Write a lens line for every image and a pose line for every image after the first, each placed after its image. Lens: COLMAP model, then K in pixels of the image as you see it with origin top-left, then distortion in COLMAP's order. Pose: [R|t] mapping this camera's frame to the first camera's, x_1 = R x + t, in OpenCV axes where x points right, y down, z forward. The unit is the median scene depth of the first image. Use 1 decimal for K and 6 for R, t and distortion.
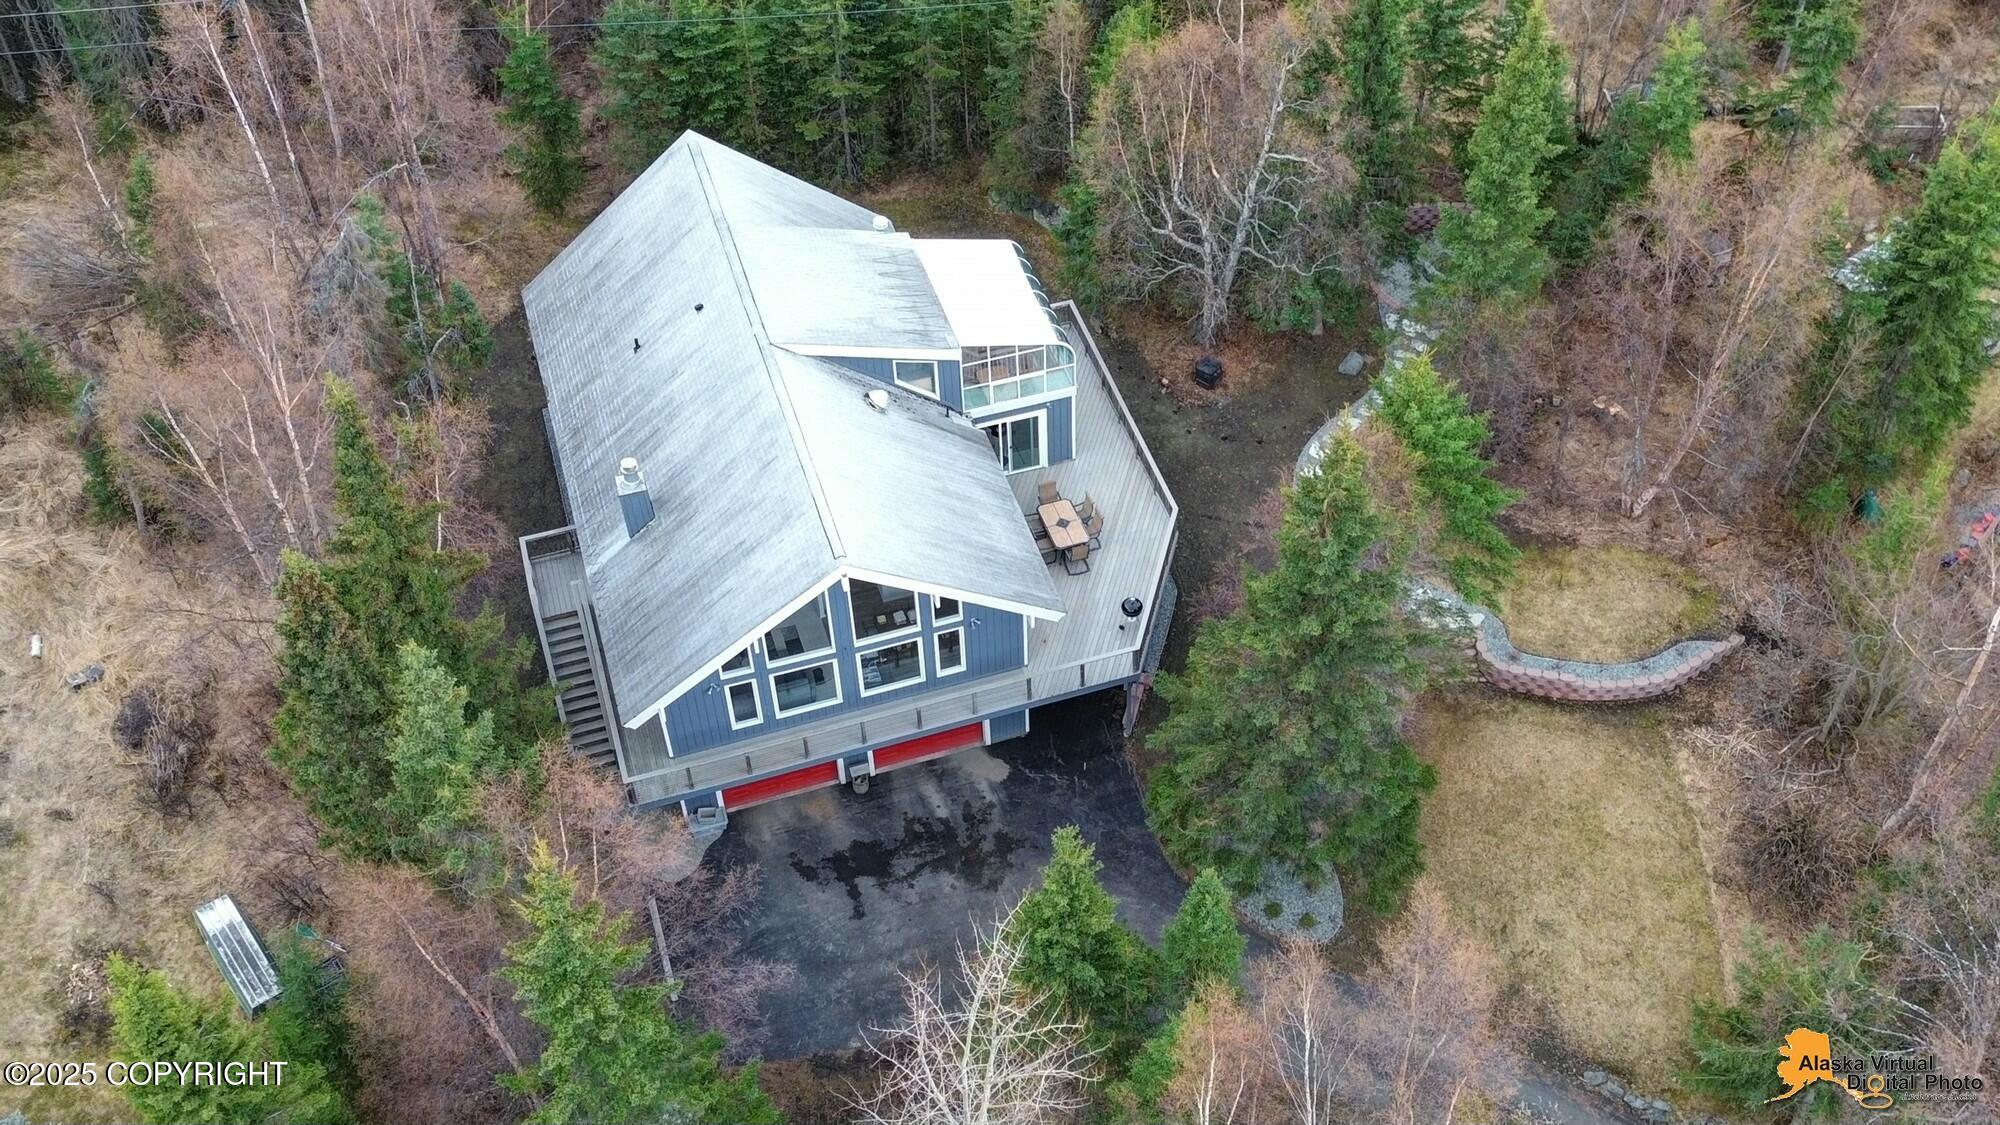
lens RADIAL K [[1979.1, 0, 1099.8], [0, 1979.1, 586.9], [0, 0, 1]] dist [0.089440, -0.005287]
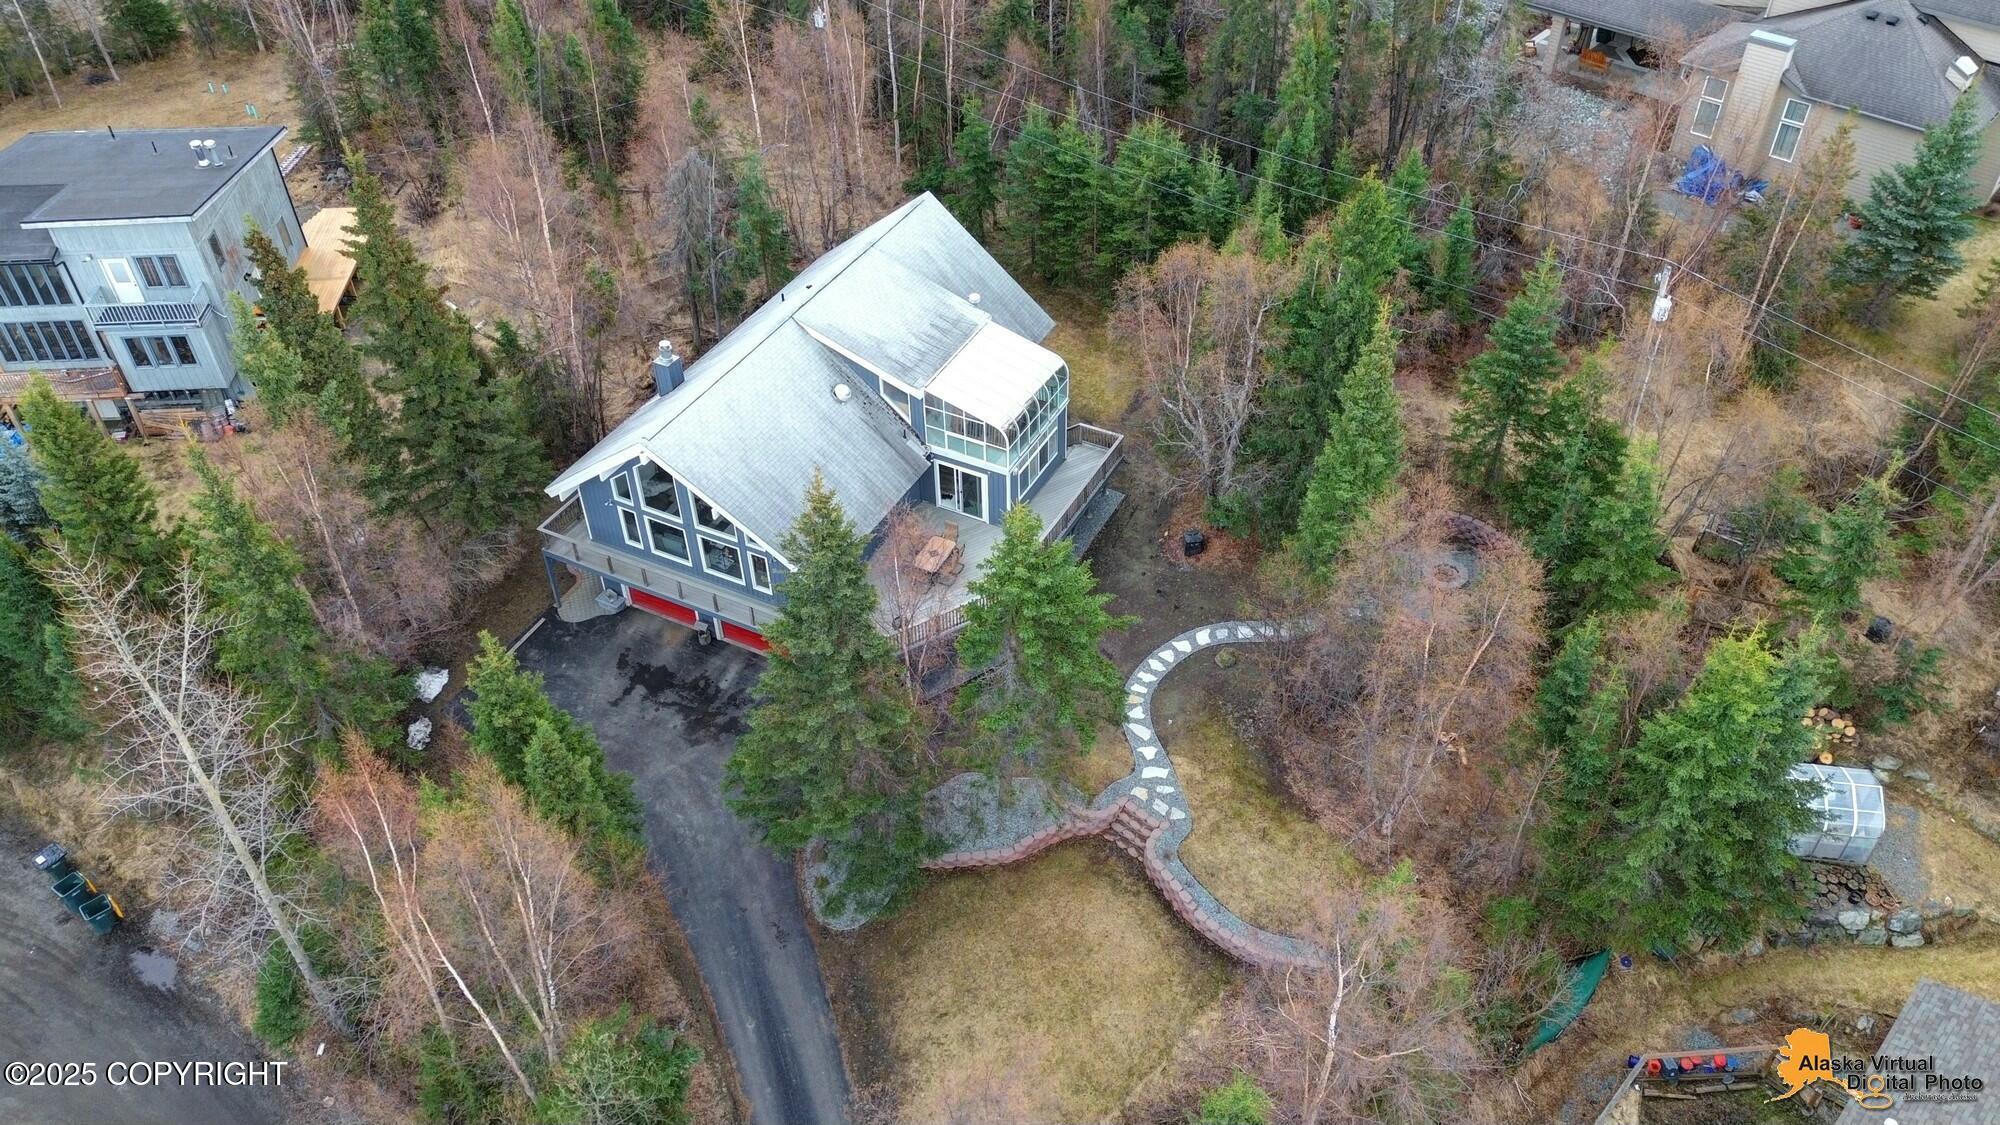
lens RADIAL K [[1577.4, 0, 1042.5], [0, 1577.4, 563.6], [0, 0, 1]] dist [0.080835, 0.003431]
pose [[0.699861, 0.471188, -0.536821, 0.571804], [-0.517432, 0.852542, 0.073725, -0.136549], [0.492401, 0.226171, 0.840469, 0.191759]]
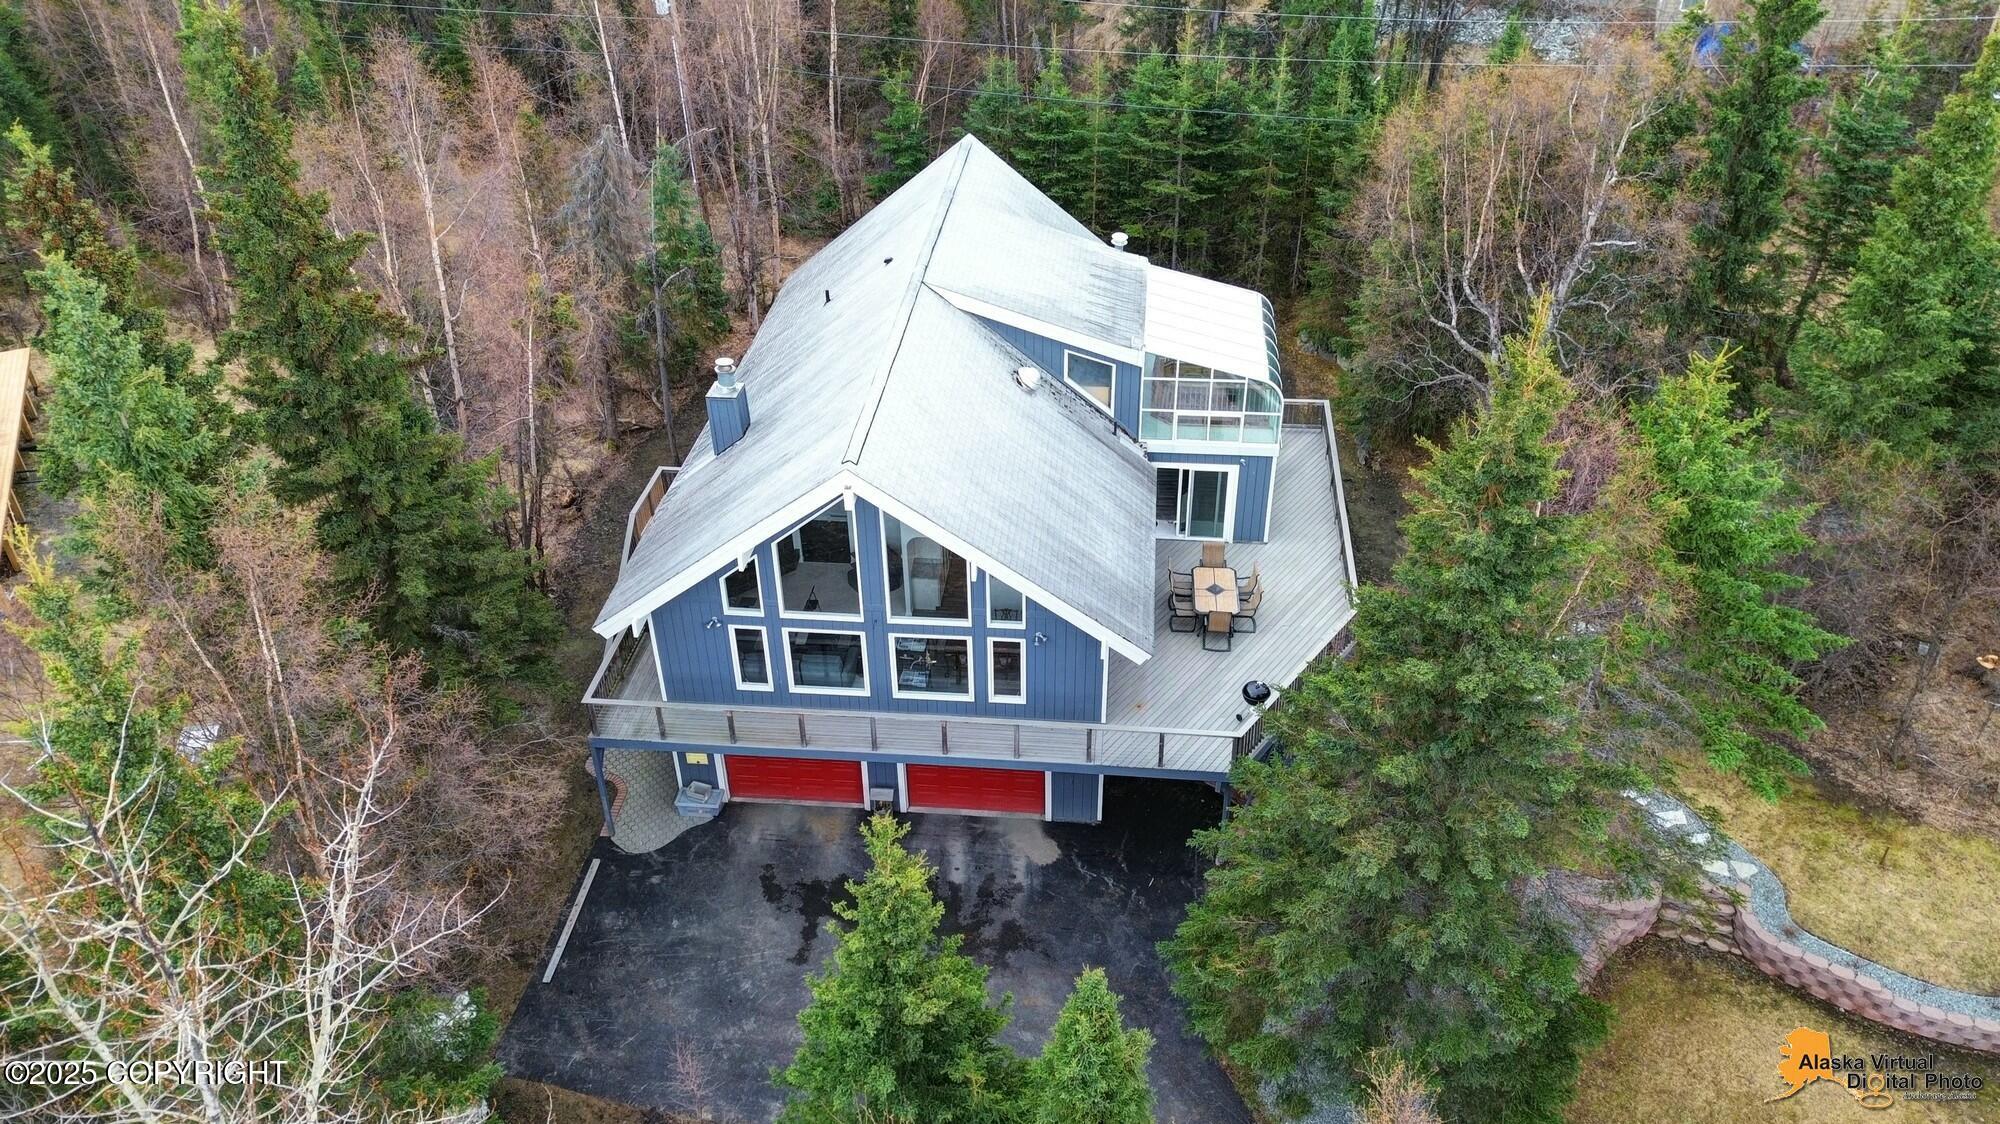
lens RADIAL K [[1448.8, 0, 1017.5], [0, 1448.8, 557.7], [0, 0, 1]] dist [0.070182, -0.082832]
pose [[0.912771, 0.224685, -0.341124, 0.108641], [-0.292769, 0.942226, -0.162778, 0.077359], [0.284842, 0.248450, 0.925817, 0.414737]]
